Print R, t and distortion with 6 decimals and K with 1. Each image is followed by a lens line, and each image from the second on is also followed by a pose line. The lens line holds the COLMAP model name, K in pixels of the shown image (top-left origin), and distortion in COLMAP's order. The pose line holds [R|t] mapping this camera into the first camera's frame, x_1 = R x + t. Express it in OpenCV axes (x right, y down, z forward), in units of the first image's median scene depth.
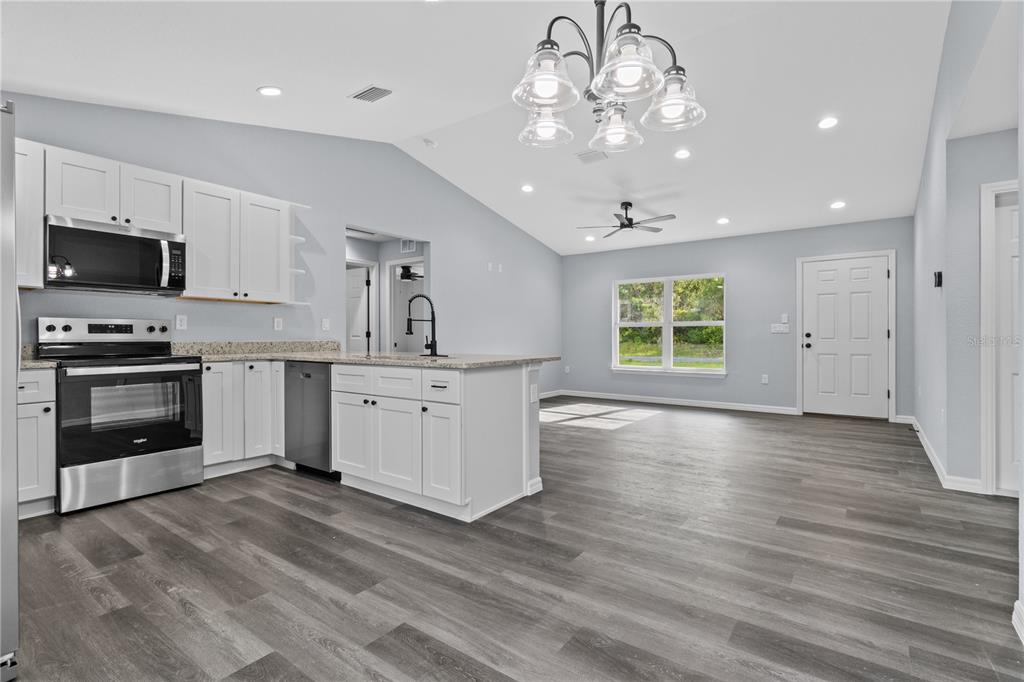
lens RADIAL K [[483.5, 0, 512.0], [0, 483.5, 341.0], [0, 0, 1]] dist [-0.000189, -0.000024]
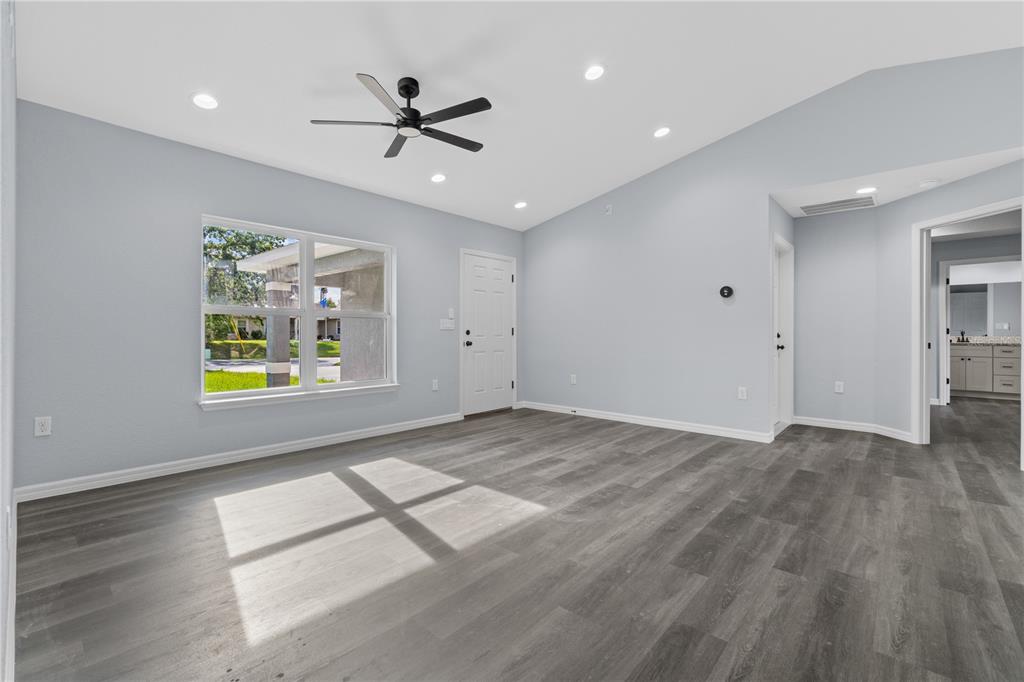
lens RADIAL K [[446.1, 0, 511.4], [0, 446.1, 332.4], [0, 0, 1]] dist [-0.000302, -0.000262]
pose [[0.093541, 0.005066, 0.995603, -0.231173], [0.007314, 0.999957, -0.005775, -0.006161], [-0.995589, 0.007822, 0.093500, 0.809859]]
